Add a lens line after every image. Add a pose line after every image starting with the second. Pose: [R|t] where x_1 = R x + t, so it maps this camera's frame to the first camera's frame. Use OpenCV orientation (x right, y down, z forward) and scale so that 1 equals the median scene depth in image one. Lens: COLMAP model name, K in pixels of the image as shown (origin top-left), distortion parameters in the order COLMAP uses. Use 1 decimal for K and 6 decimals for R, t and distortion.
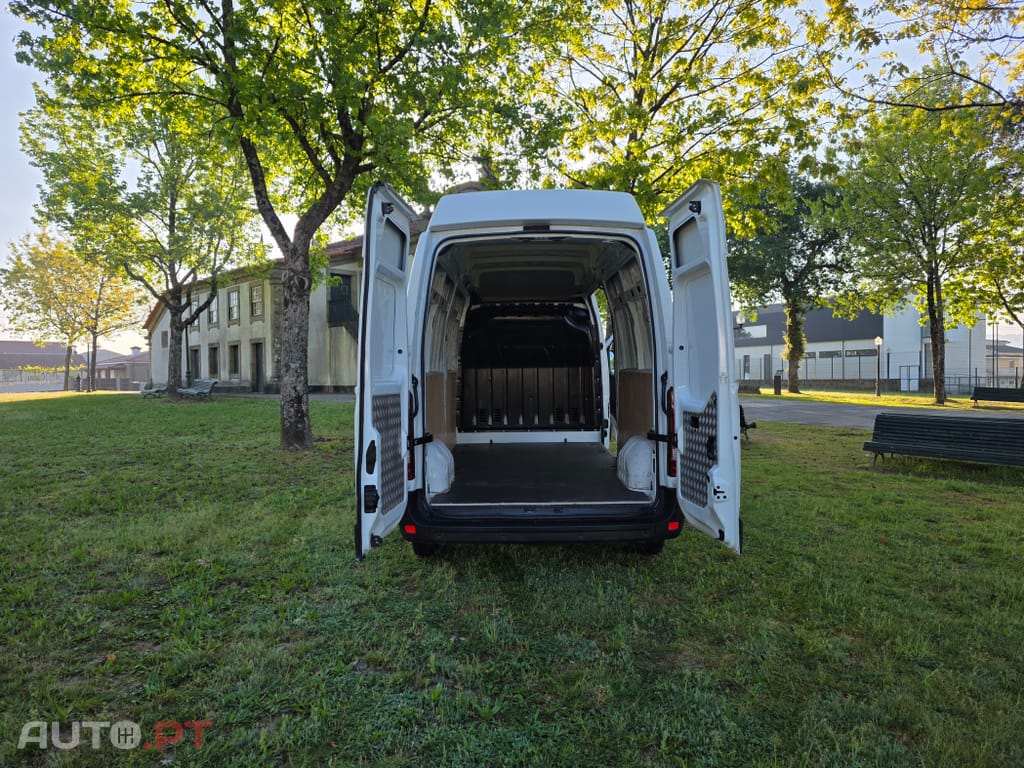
lens RADIAL K [[684.6, 0, 516.1], [0, 684.6, 383.4], [0, 0, 1]] dist [0.066230, -0.057662]
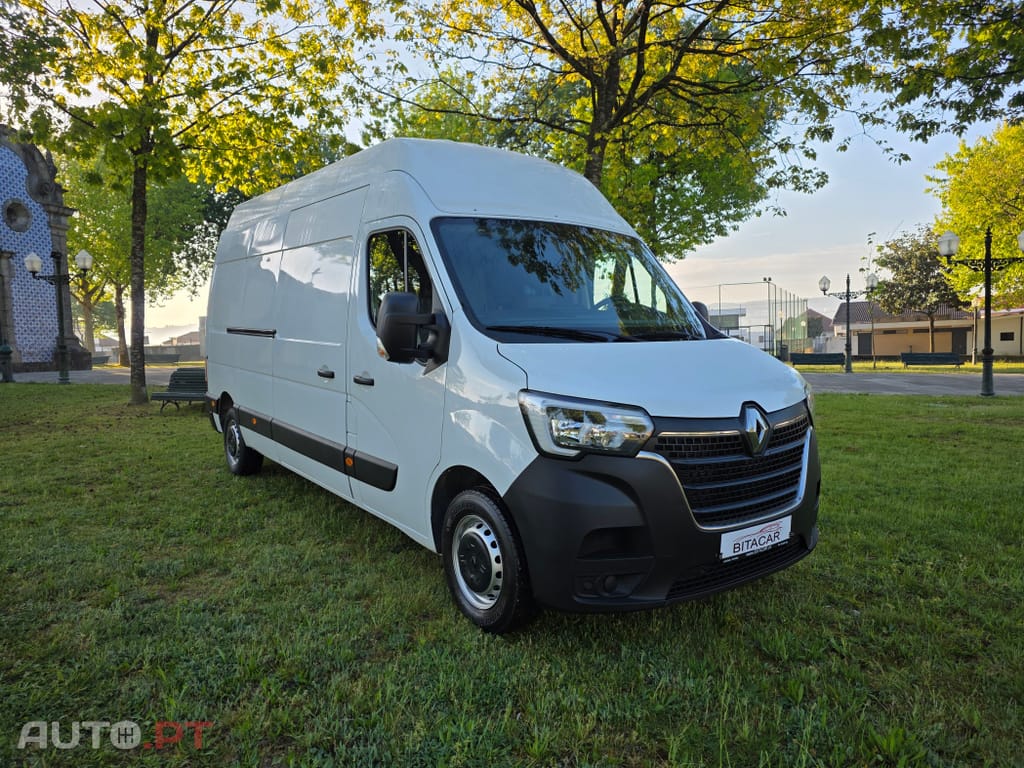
lens RADIAL K [[682.2, 0, 521.1], [0, 682.2, 389.9], [0, 0, 1]] dist [0.061199, -0.052328]
pose [[0.815006, -0.059077, 0.576433, 0.019231], [0.032950, 0.997905, 0.055686, 0.013358], [-0.578515, -0.026391, 0.815245, -0.034722]]
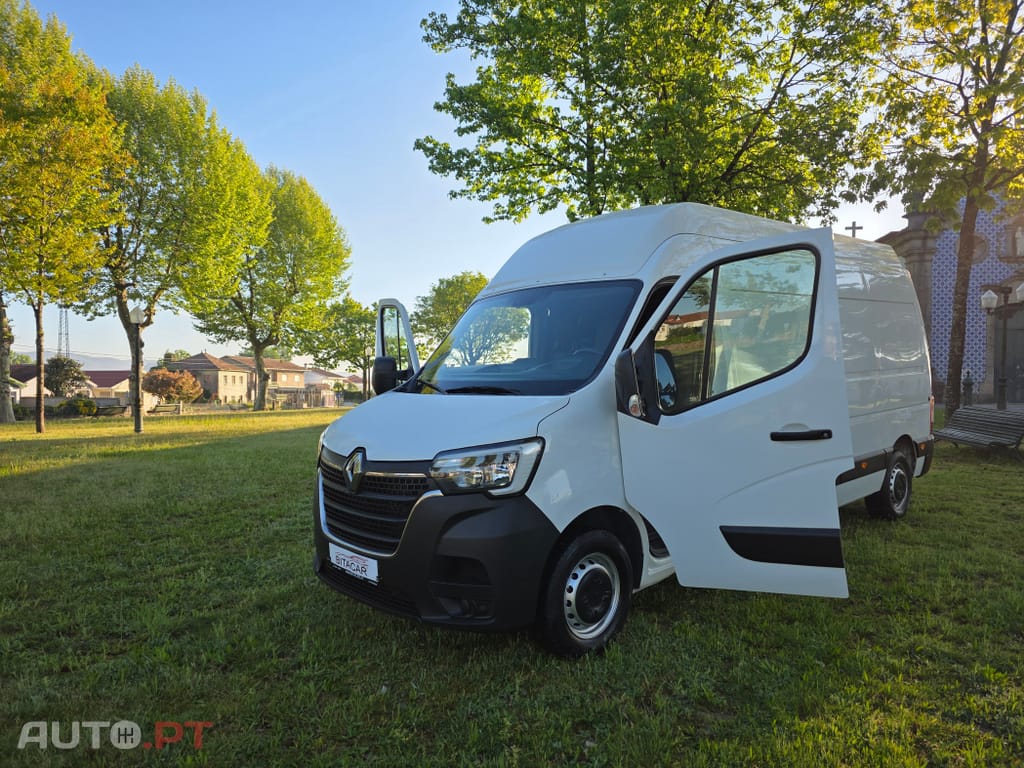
lens RADIAL K [[680.4, 0, 525.3], [0, 680.4, 384.2], [0, 0, 1]] dist [0.068968, -0.061370]
pose [[0.672393, 0.006496, -0.740166, 0.464056], [-0.016993, 0.999833, -0.006662, 0.007699], [0.739999, 0.017057, 0.672391, -0.027907]]
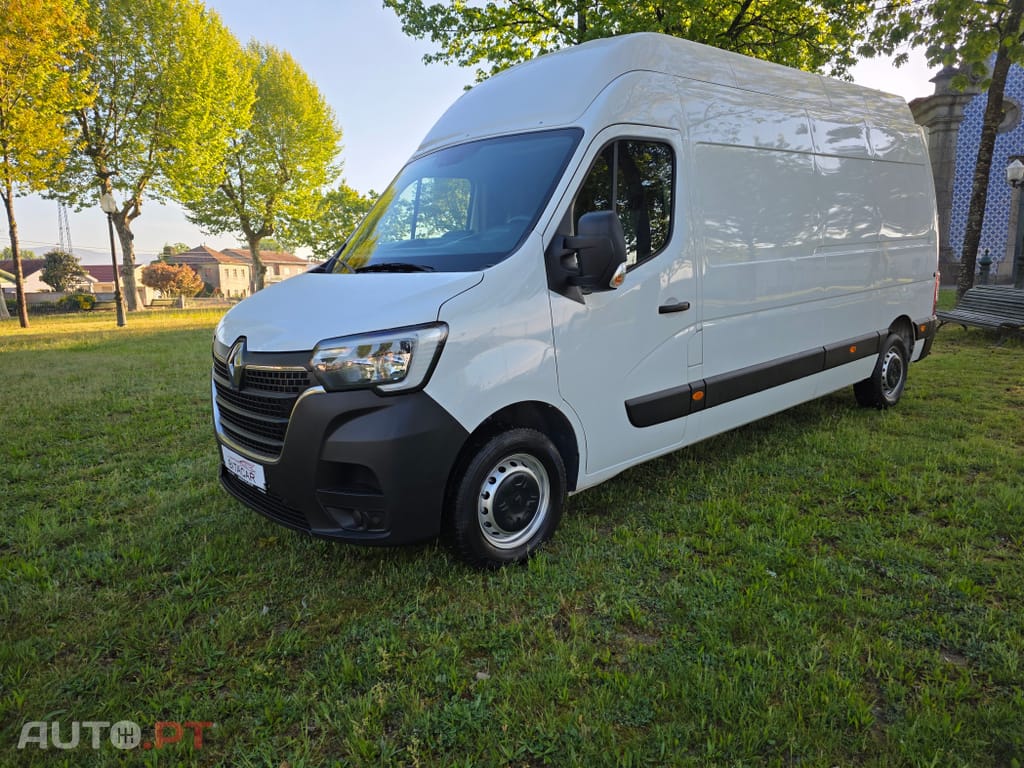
lens RADIAL K [[684.0, 0, 521.3], [0, 684.0, 374.4], [0, 0, 1]] dist [0.067286, -0.058745]
pose [[0.660398, 0.105111, -0.743522, 0.455189], [-0.002730, 0.990484, 0.137599, 0.012744], [0.750910, -0.088840, 0.654401, 0.024841]]
